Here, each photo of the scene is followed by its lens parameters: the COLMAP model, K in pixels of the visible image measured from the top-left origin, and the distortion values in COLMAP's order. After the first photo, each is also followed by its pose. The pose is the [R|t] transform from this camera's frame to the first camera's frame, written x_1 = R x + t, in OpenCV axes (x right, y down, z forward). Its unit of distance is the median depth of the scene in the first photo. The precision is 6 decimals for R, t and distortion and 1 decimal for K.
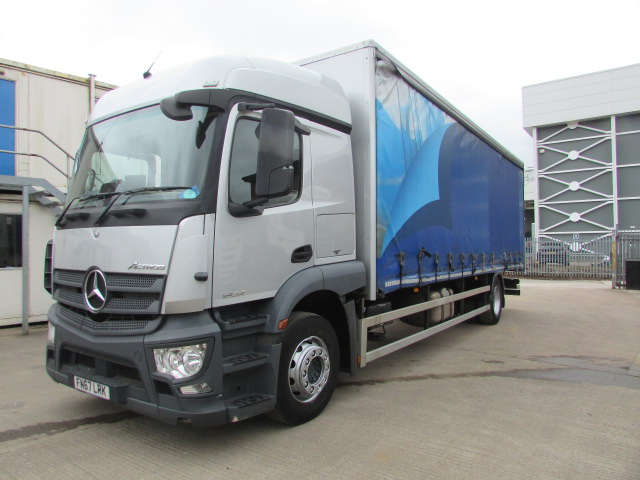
lens RADIAL K [[450.5, 0, 320.0], [0, 450.5, 240.0], [0, 0, 1]] dist [-0.026371, -0.004109]
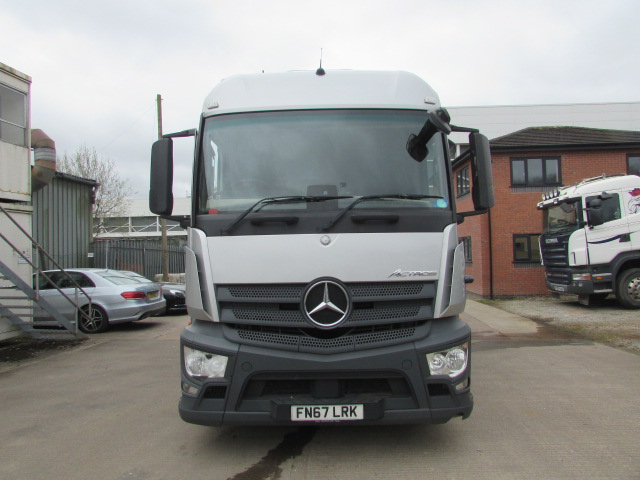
lens RADIAL K [[450.5, 0, 320.0], [0, 450.5, 240.0], [0, 0, 1]] dist [-0.026371, -0.004109]
pose [[0.830448, -0.001071, 0.557095, -1.083281], [0.010215, 0.999859, -0.013304, -0.004161], [-0.557002, 0.016739, 0.830343, 0.268671]]
